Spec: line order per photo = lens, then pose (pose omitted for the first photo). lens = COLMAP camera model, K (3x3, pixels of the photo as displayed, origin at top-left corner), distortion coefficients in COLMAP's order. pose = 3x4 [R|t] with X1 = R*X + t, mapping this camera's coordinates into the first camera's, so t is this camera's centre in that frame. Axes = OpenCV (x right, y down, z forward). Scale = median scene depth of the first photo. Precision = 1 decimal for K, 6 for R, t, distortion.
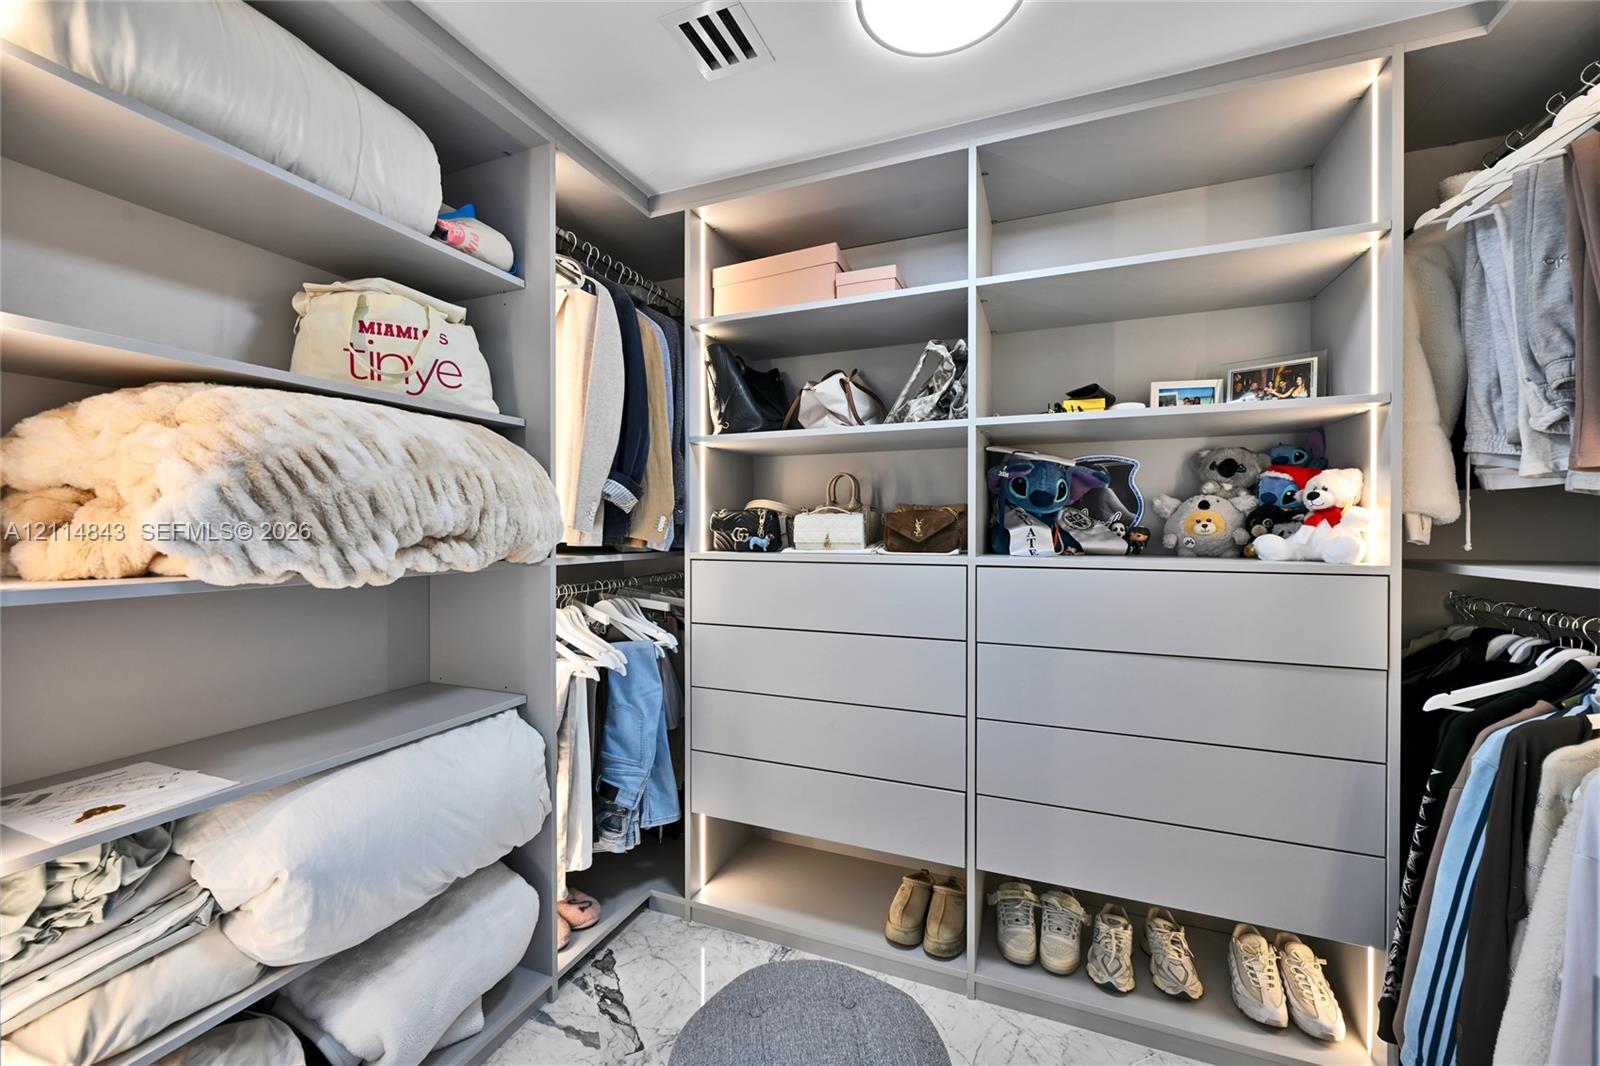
lens RADIAL K [[647.2, 0, 791.8], [0, 647.2, 530.9], [0, 0, 1]] dist [-0.002060, 0.000244]
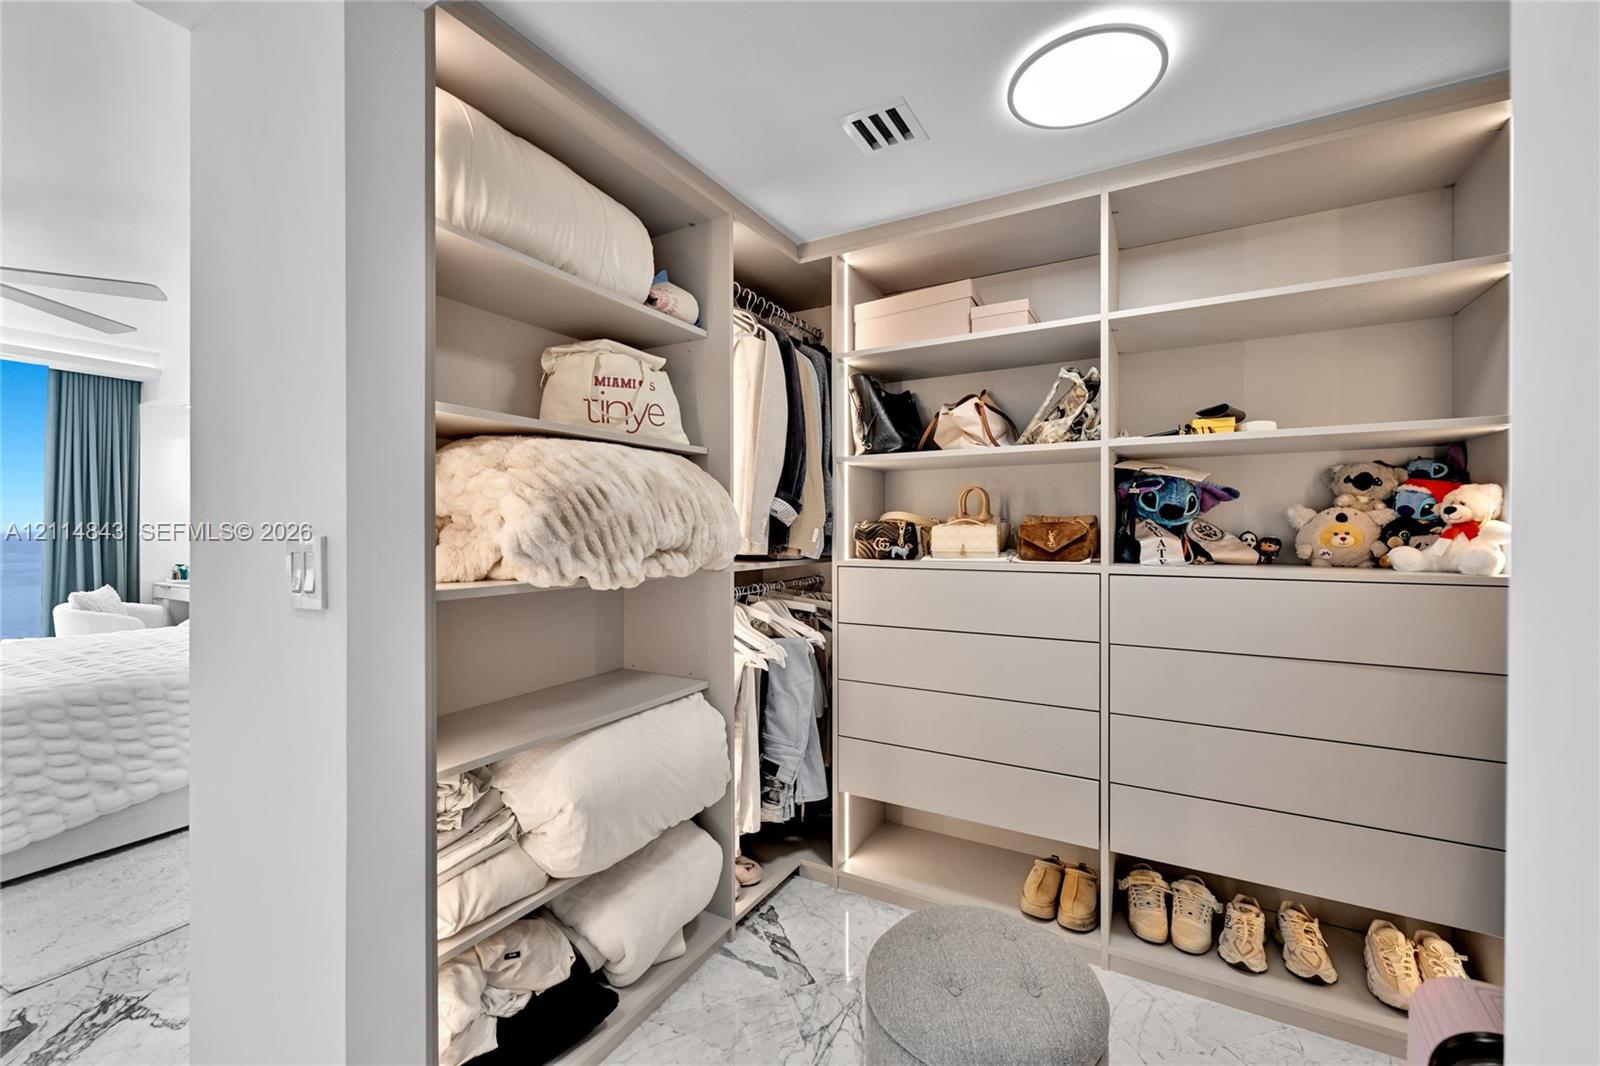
lens RADIAL K [[647.2, 0, 804.5], [0, 647.2, 533.1], [0, 0, 1]] dist [-0.002060, 0.000244]
pose [[0.991244, -0.001906, -0.132027, -0.085246], [0.001684, 0.999997, -0.001794, -0.015387], [0.132030, 0.001556, 0.991244, -0.161275]]
